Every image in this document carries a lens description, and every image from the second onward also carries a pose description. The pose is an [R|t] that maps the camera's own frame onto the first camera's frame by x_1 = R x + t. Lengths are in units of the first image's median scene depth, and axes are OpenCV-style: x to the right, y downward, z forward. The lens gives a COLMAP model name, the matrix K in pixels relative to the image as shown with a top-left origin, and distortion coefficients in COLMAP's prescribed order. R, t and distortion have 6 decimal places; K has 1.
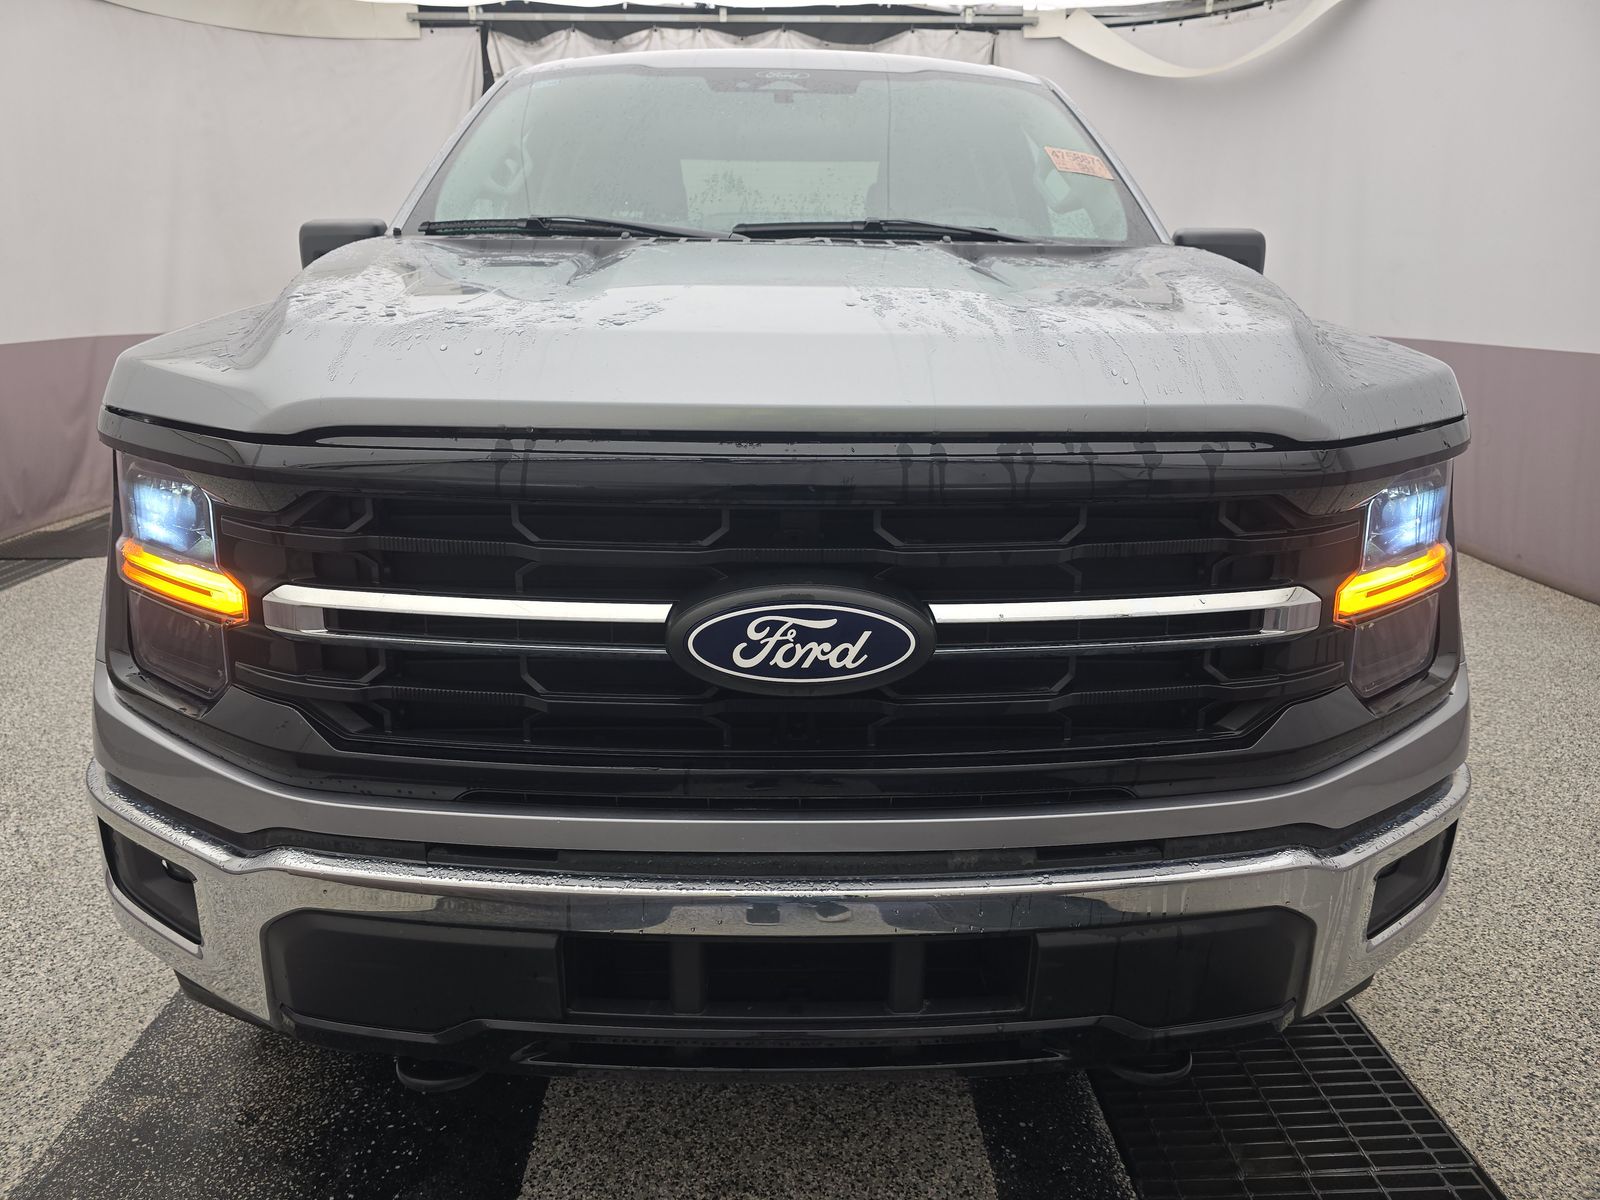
lens RADIAL K [[1082.7, 0, 798.5], [0, 1082.7, 610.3], [0, 0, 1]] dist [0.000338, -0.000231]
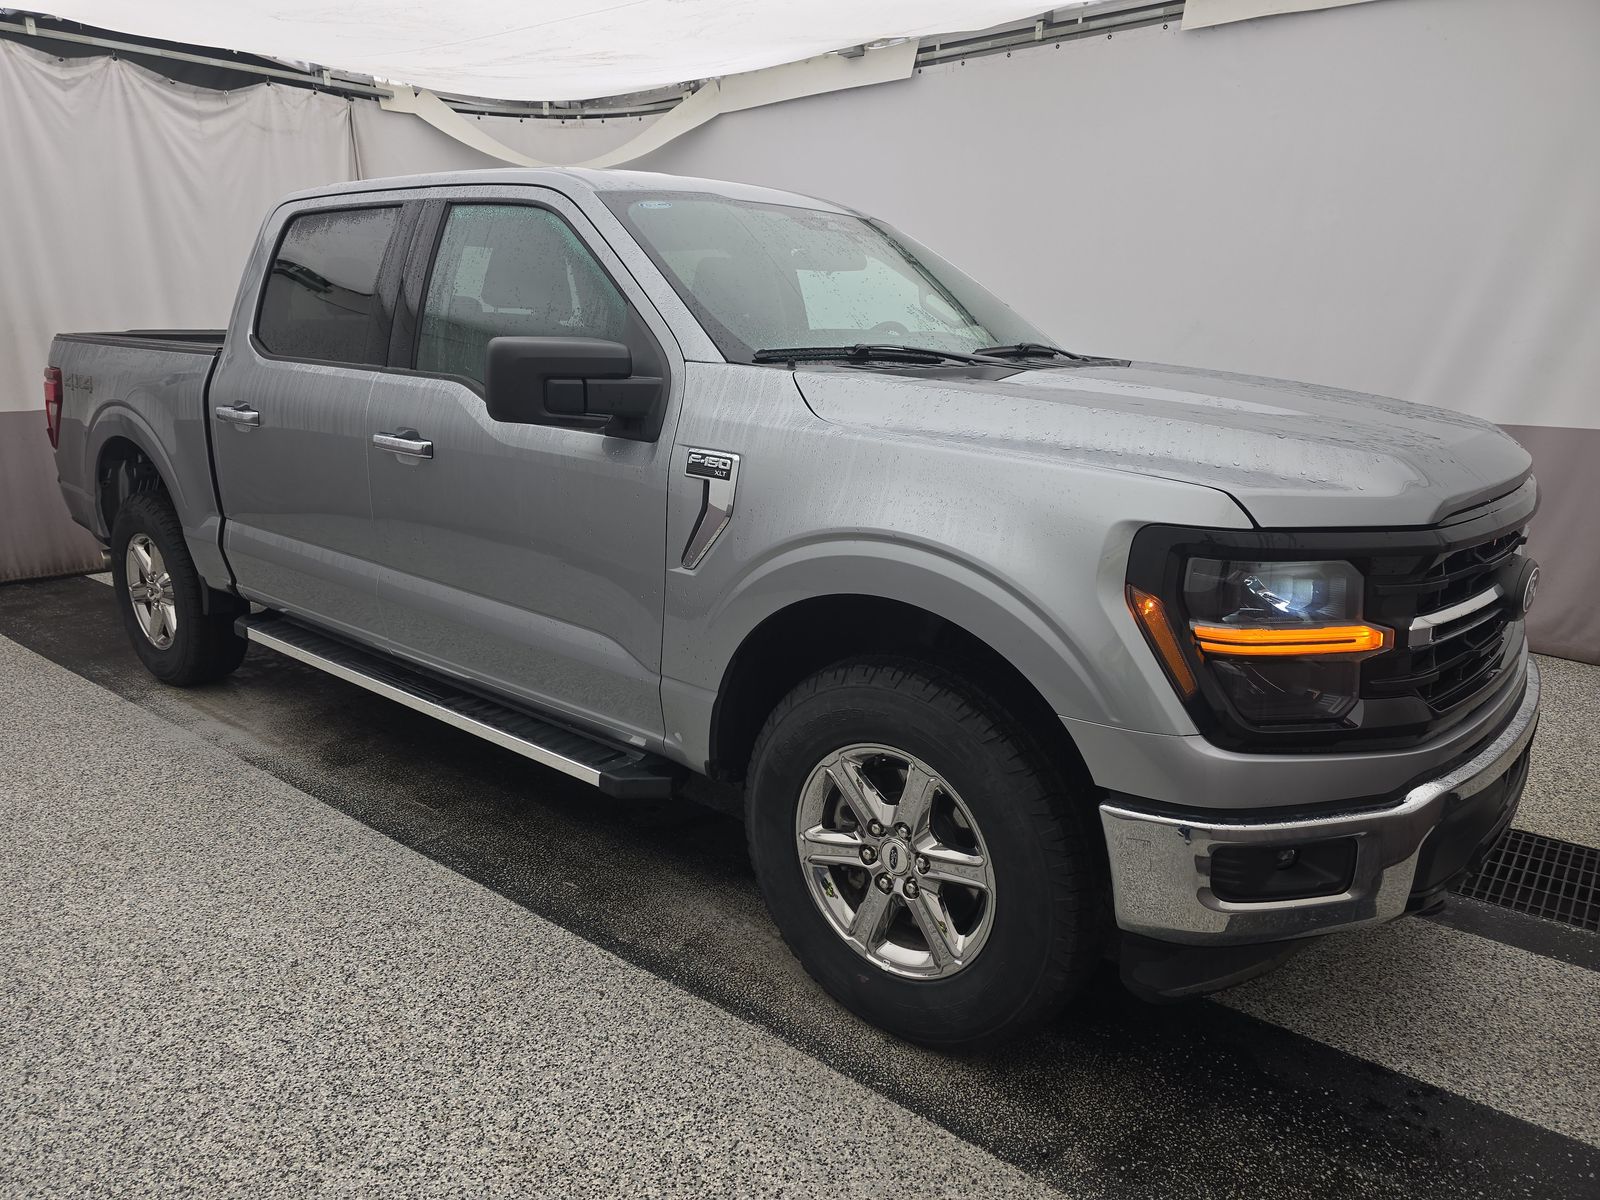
lens RADIAL K [[1065.8, 0, 800.0], [0, 1065.8, 600.0], [0, 0, 1]] dist [0.033006, -0.029743]
pose [[0.659966, -0.183528, 0.728534, -0.351442], [0.213392, 0.975558, 0.052448, -0.051532], [-0.720353, 0.120849, 0.682998, 0.090291]]
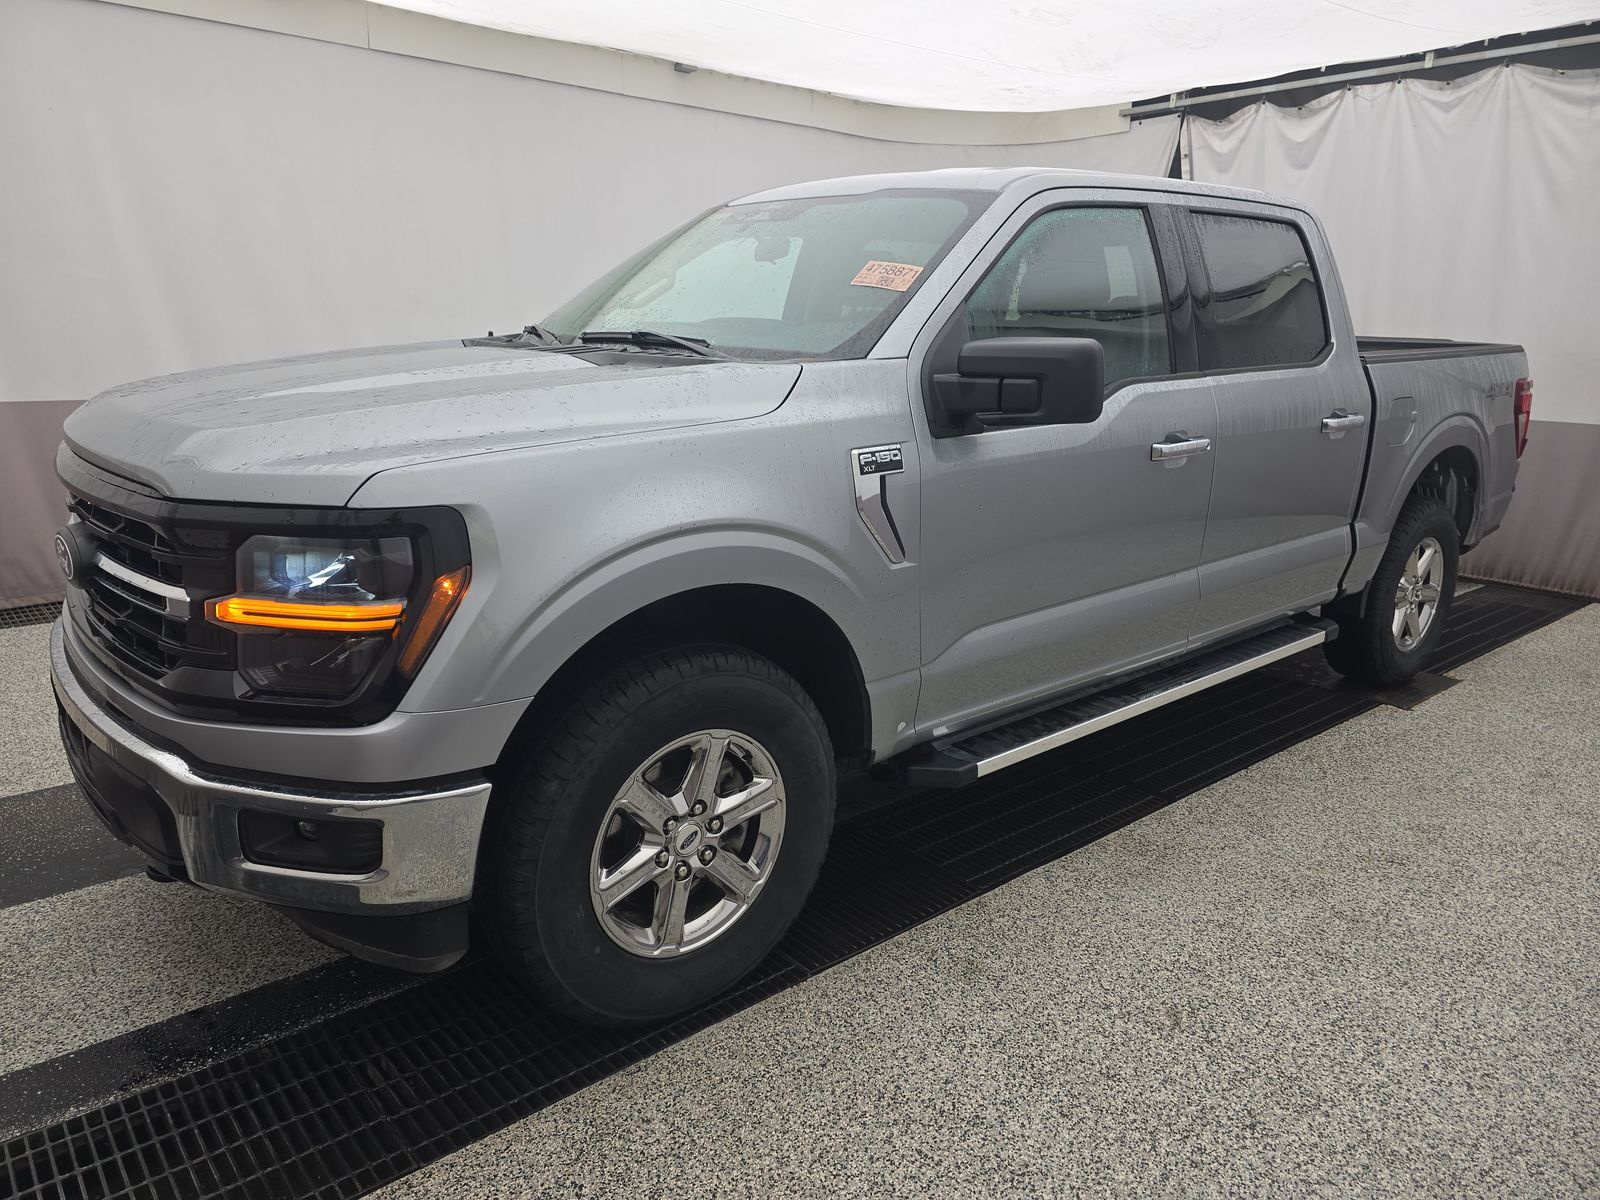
lens RADIAL K [[1072.7, 0, 790.2], [0, 1072.7, 593.2], [0, 0, 1]] dist [0.058957, -0.049048]
pose [[0.622588, 0.197574, -0.757198, 0.362640], [-0.241730, 0.968838, 0.054039, -0.052148], [0.744278, 0.149393, 0.650947, 0.099919]]
